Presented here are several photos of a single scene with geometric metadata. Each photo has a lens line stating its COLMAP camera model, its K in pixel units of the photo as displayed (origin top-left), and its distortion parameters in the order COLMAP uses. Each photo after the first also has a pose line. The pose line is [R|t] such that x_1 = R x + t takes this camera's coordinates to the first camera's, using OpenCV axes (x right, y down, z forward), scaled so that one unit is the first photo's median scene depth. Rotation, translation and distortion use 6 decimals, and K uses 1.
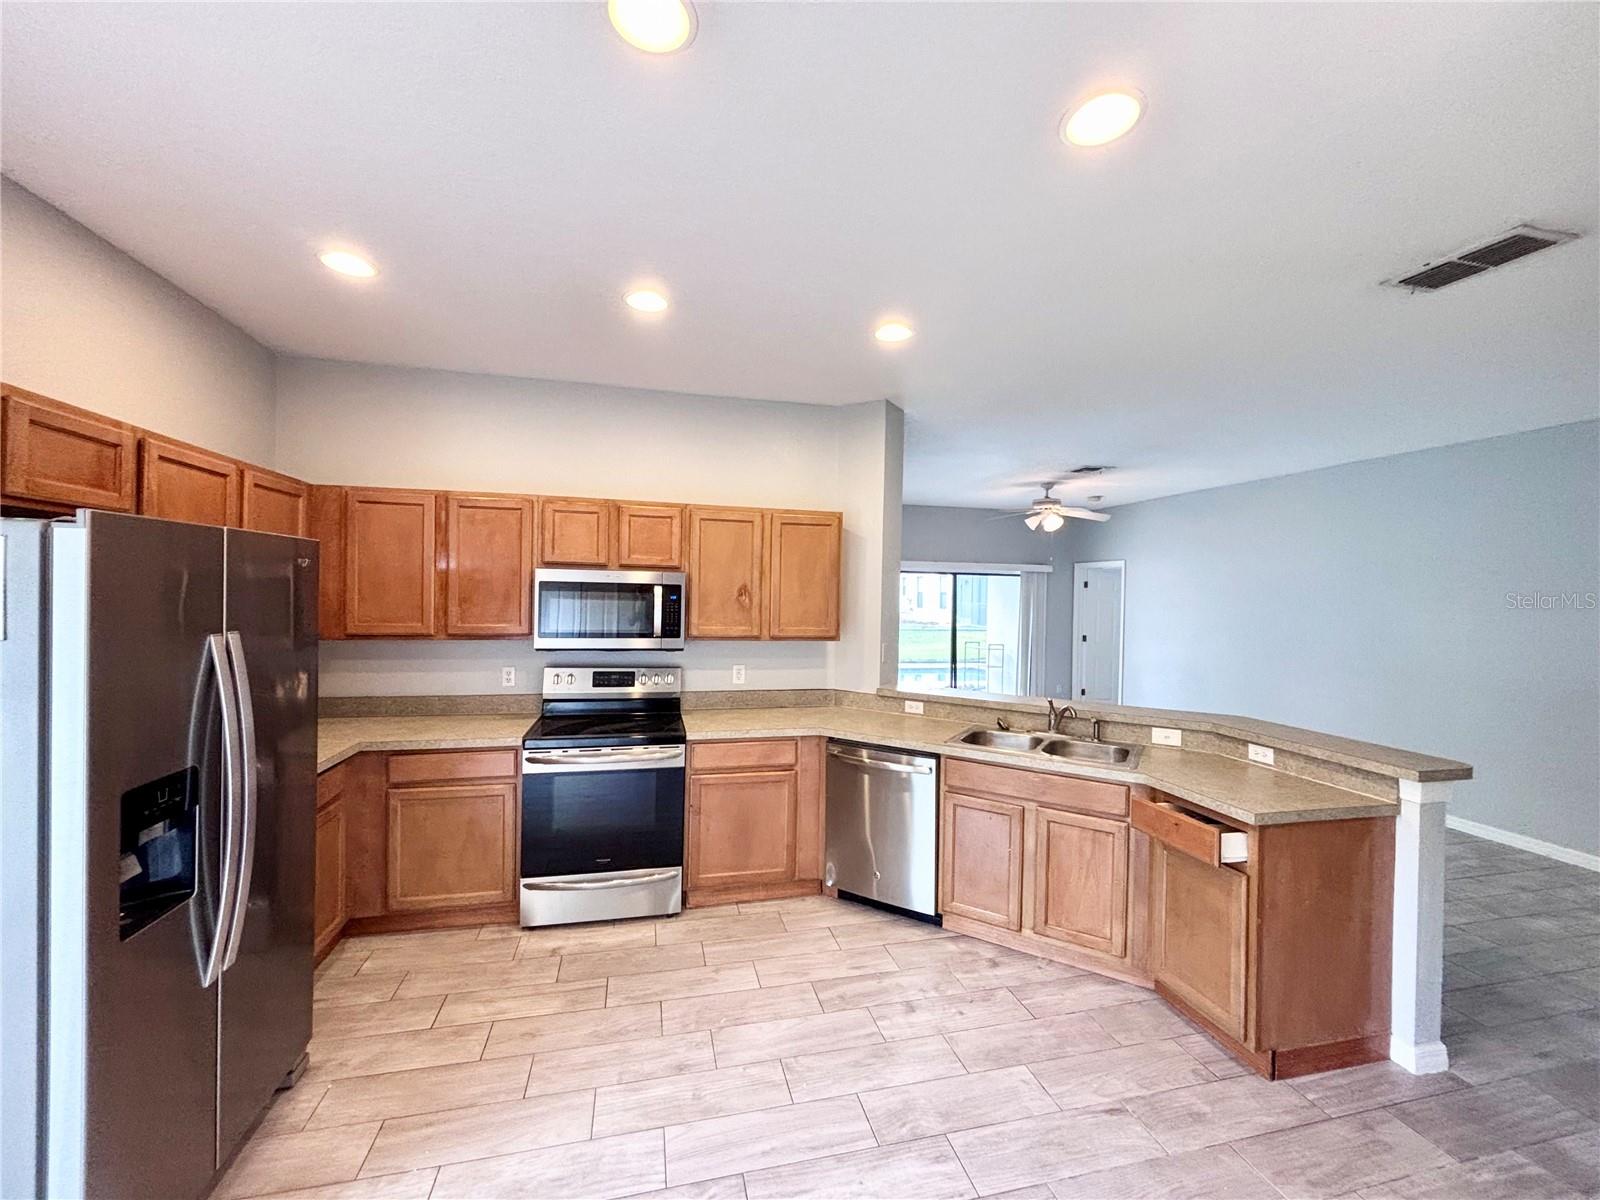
lens RADIAL K [[644.6, 0, 797.7], [0, 644.6, 600.1], [0, 0, 1]] dist [-0.001770, -0.000178]
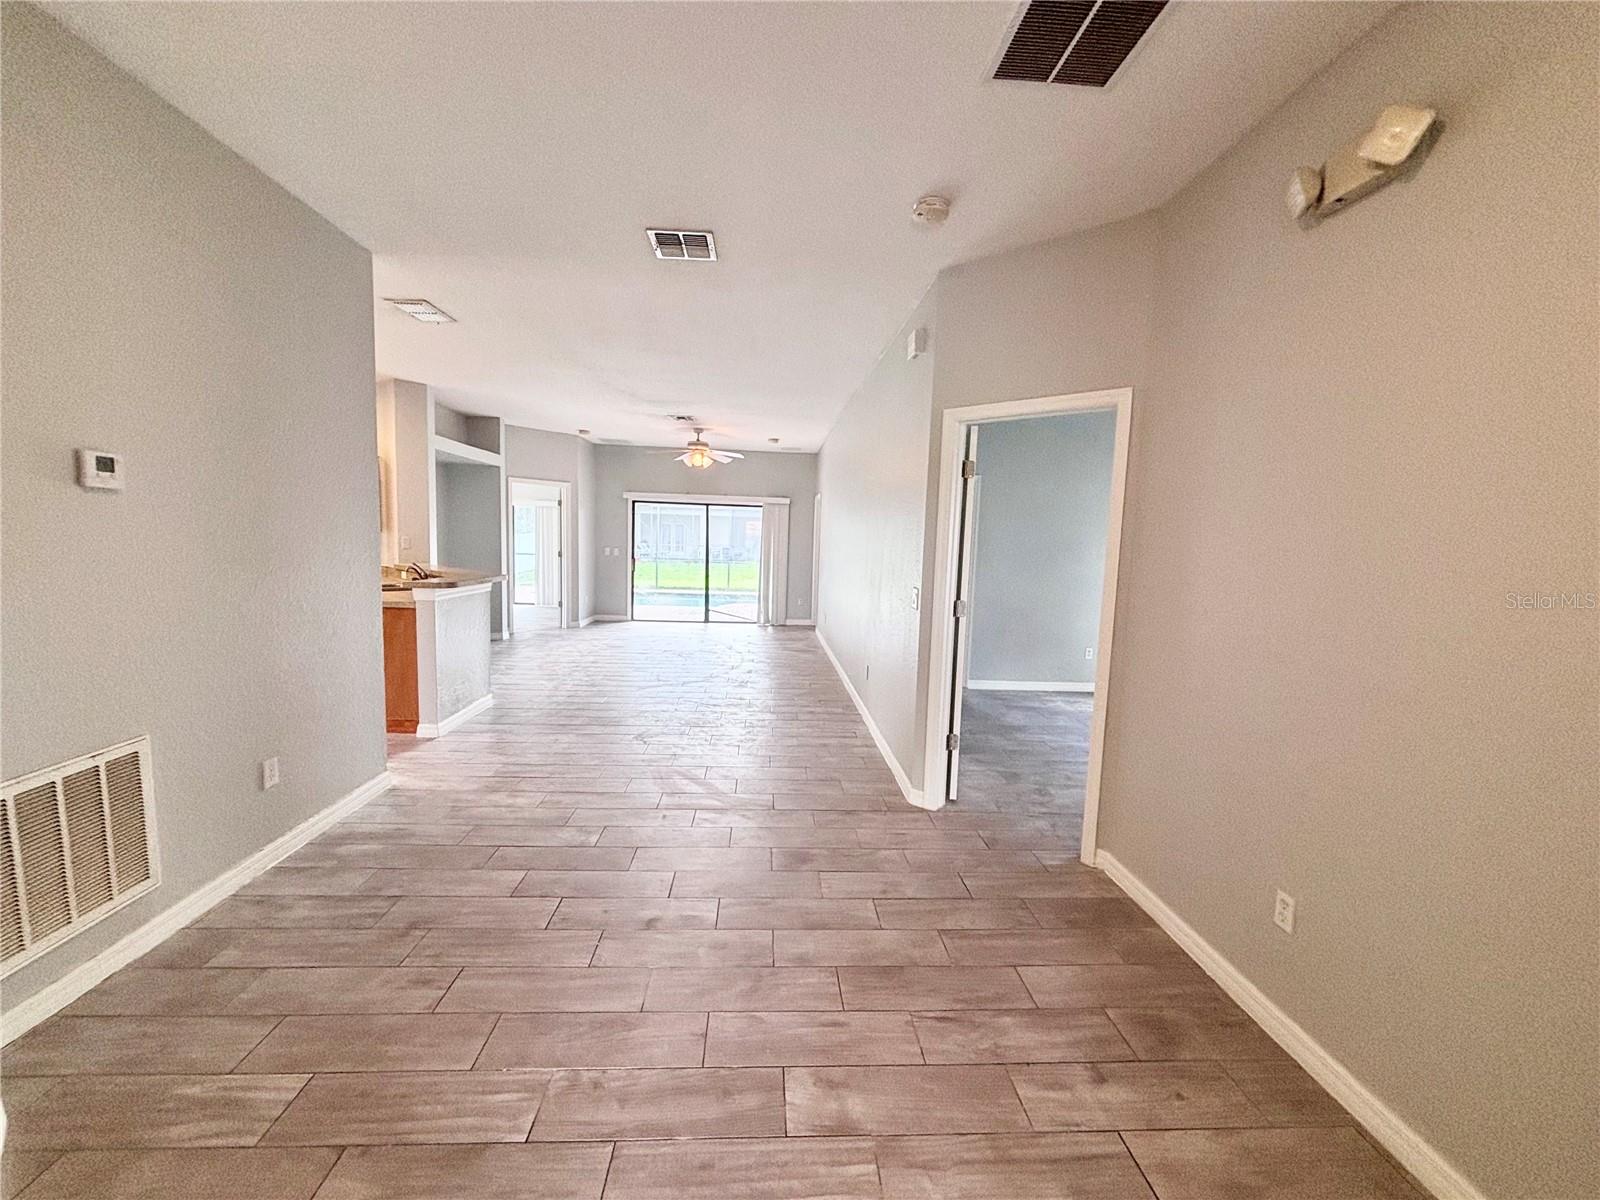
lens RADIAL K [[644.6, 0, 797.7], [0, 644.6, 600.1], [0, 0, 1]] dist [-0.001770, -0.000178]
pose [[0.982964, 0.033472, -0.180724, 0.820156], [-0.018883, 0.996466, 0.081853, 0.046549], [0.182825, -0.077046, 0.980122, -0.234051]]
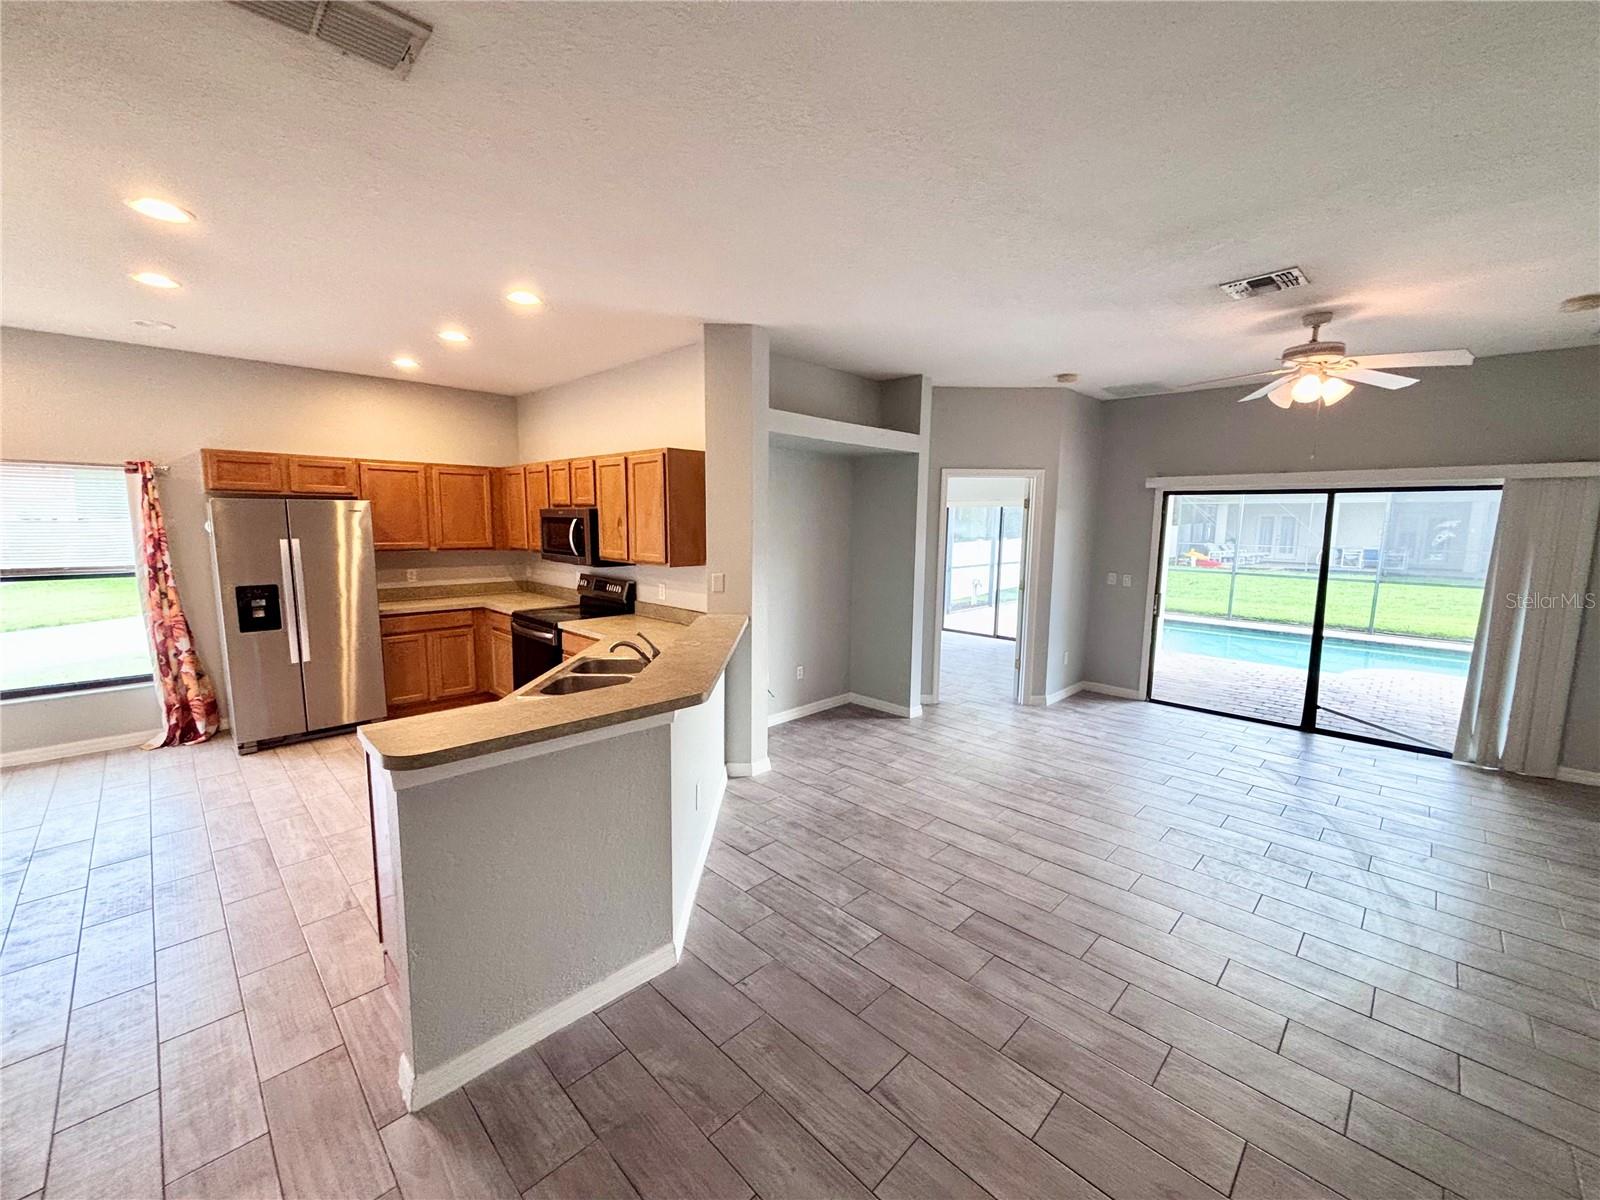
lens RADIAL K [[644.6, 0, 797.7], [0, 644.6, 600.1], [0, 0, 1]] dist [-0.001770, -0.000178]
pose [[0.530331, 0.092498, -0.842730, 0.630433], [-0.008410, 0.994555, 0.103871, 0.001788], [0.847749, -0.047999, 0.528221, 0.343169]]
